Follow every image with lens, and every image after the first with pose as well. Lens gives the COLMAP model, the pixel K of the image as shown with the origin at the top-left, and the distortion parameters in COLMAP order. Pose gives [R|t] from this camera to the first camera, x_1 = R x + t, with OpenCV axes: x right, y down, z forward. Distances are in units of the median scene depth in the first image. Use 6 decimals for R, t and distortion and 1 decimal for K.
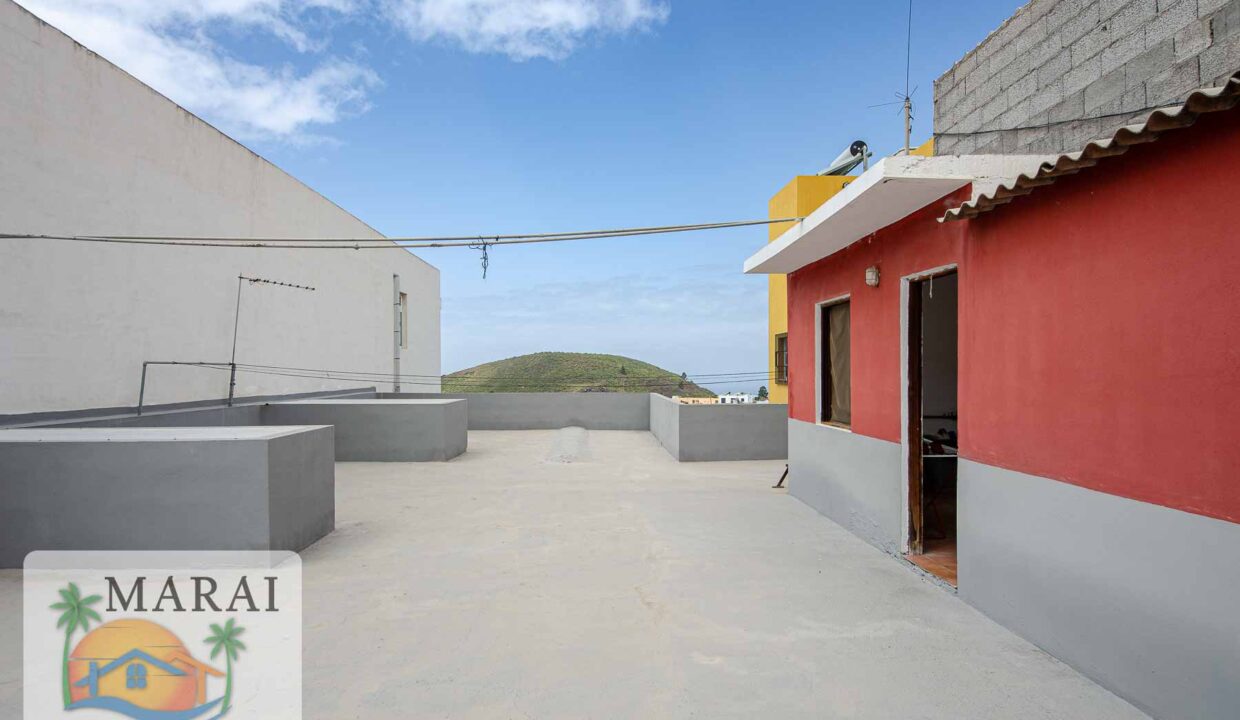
lens RADIAL K [[640.8, 0, 620.0], [0, 640.8, 360.0], [0, 0, 1]] dist [0.043865, -0.032947]
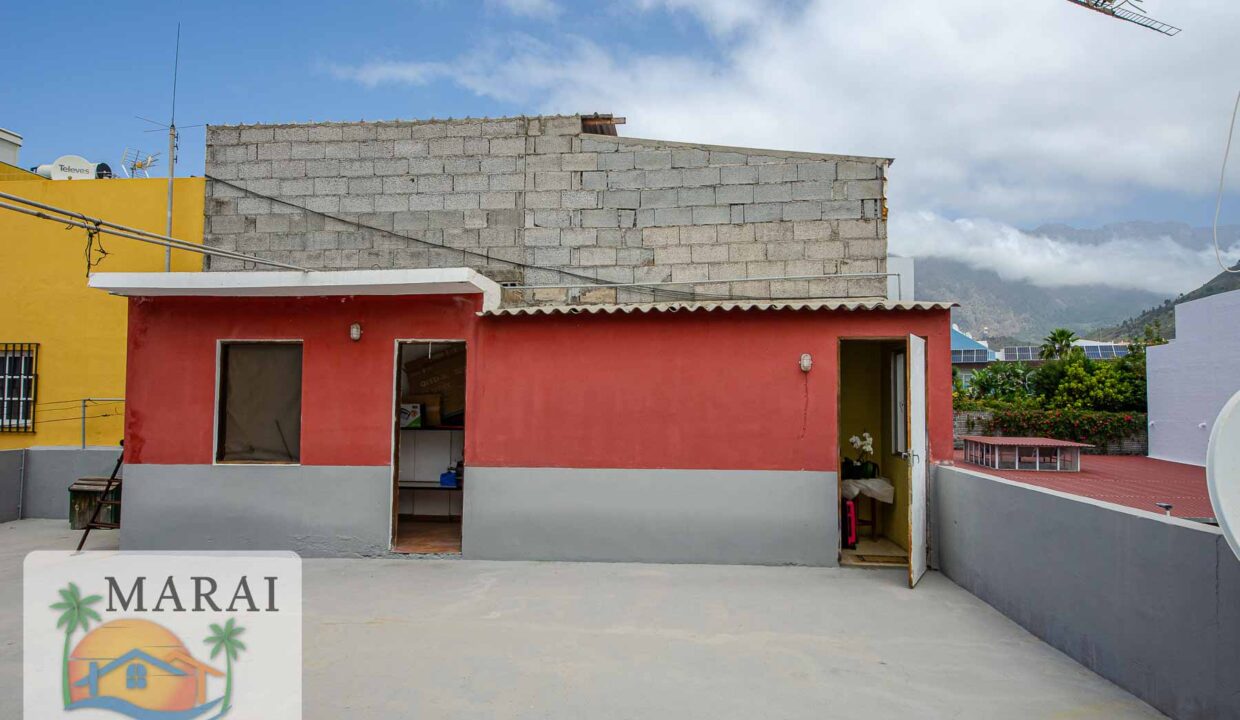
lens RADIAL K [[738.3, 0, 620.0], [0, 738.3, 360.0], [0, 0, 1]] dist [0.002002, -0.000042]
pose [[0.128532, 0.065123, 0.989565, -0.784519], [-0.021052, 0.997796, -0.062930, 0.000299], [-0.991482, -0.012744, 0.129619, 0.277406]]
